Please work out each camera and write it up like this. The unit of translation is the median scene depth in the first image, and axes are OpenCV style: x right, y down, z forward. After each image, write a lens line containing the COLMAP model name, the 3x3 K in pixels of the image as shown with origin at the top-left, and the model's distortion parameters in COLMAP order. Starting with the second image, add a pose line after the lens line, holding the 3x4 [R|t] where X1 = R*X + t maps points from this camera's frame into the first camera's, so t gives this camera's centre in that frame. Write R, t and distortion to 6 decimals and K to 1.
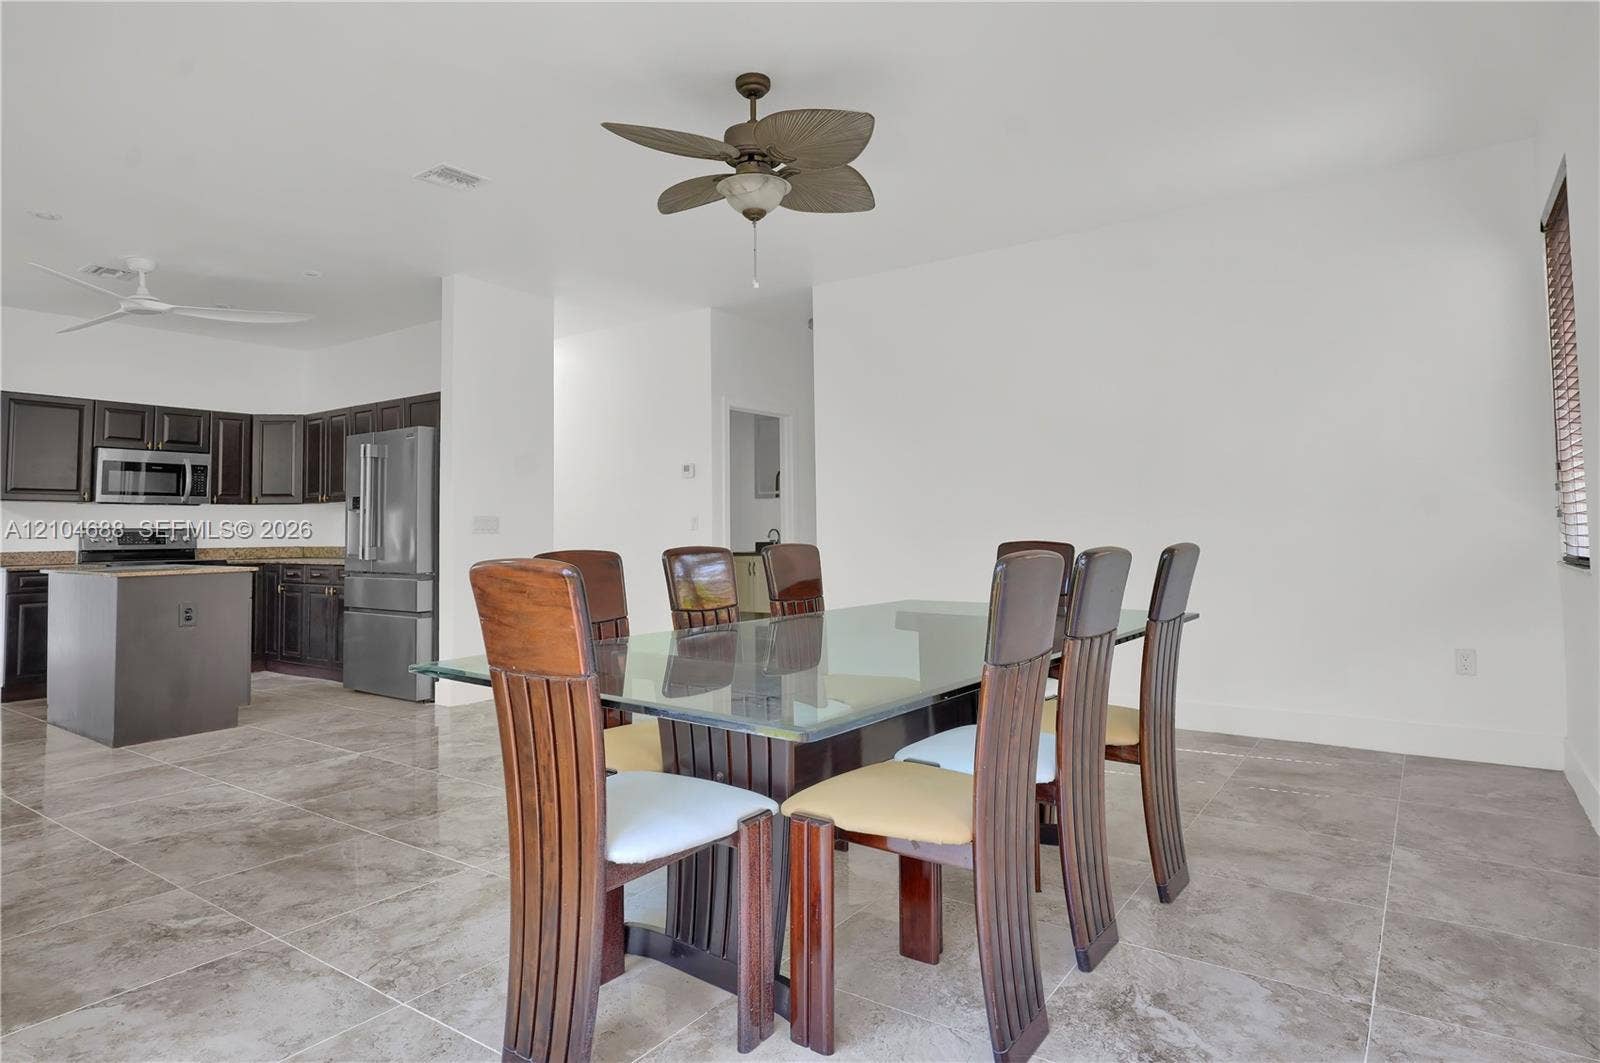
lens RADIAL K [[861.7, 0, 798.9], [0, 861.7, 488.2], [0, 0, 1]] dist [-0.012839, 0.002631]
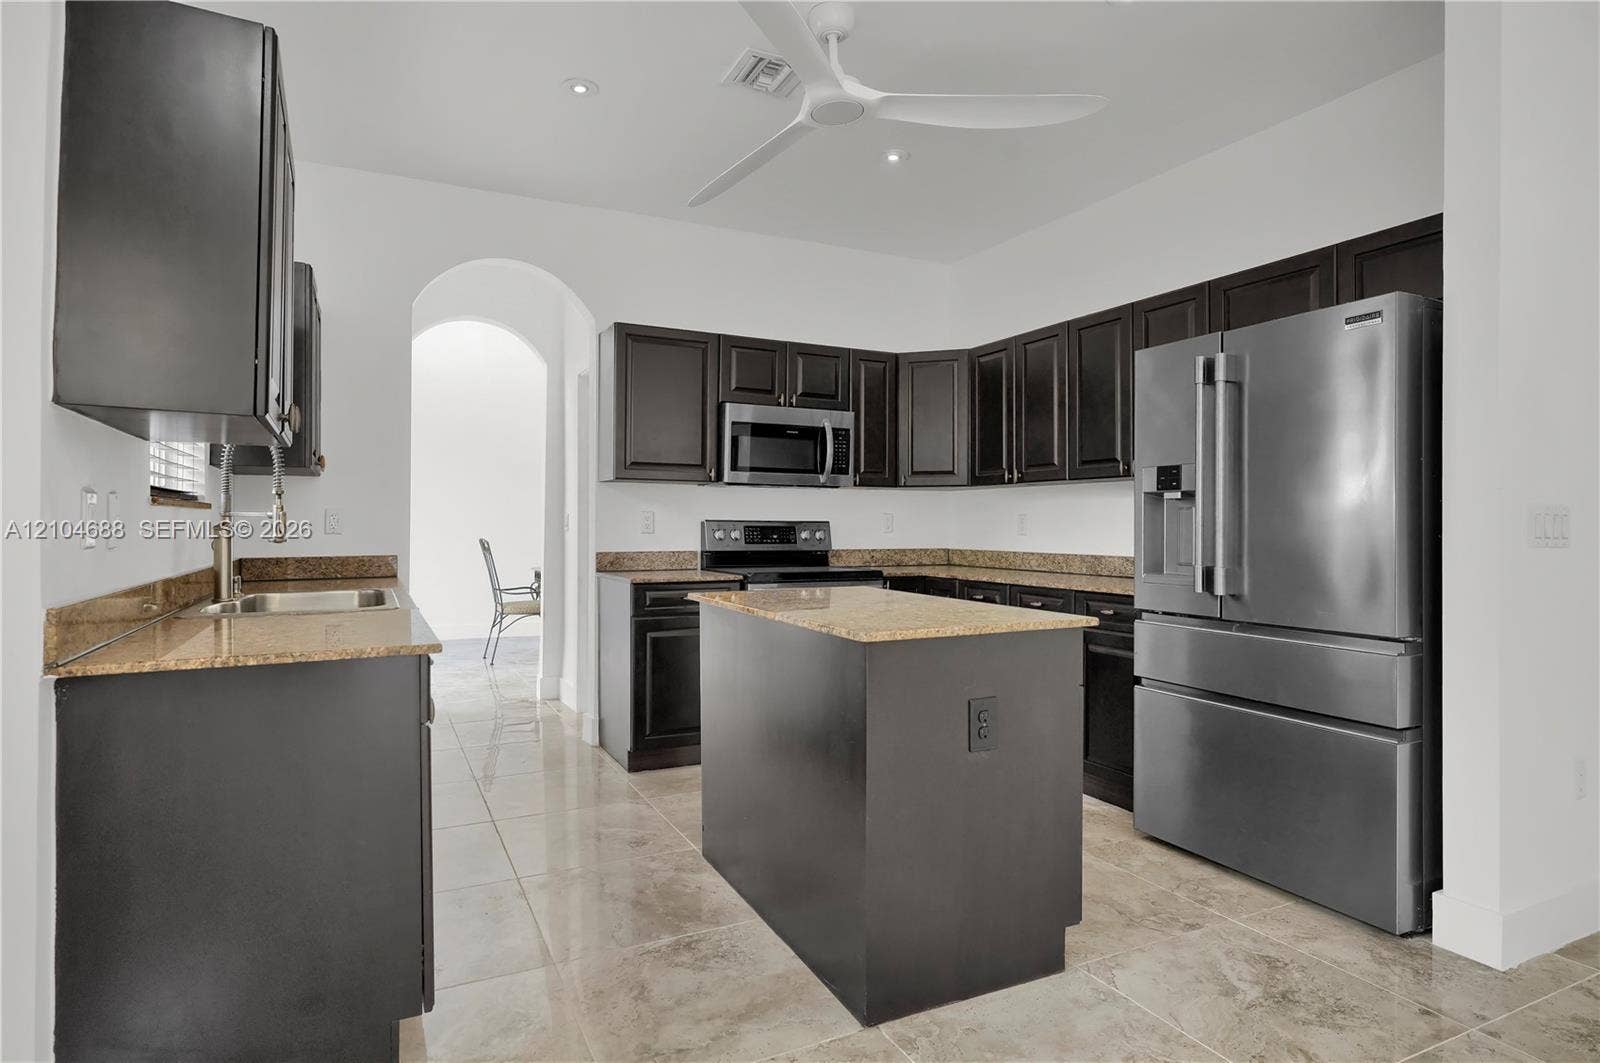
lens RADIAL K [[856.7, 0, 800.0], [0, 856.7, 531.5], [0, 0, 1]] dist [-0.016144, 0.006675]
pose [[0.873888, 0.023965, -0.485536, -0.412378], [0.006157, 0.998158, 0.060349, 0.013759], [0.486088, -0.055728, 0.872131, 0.406343]]
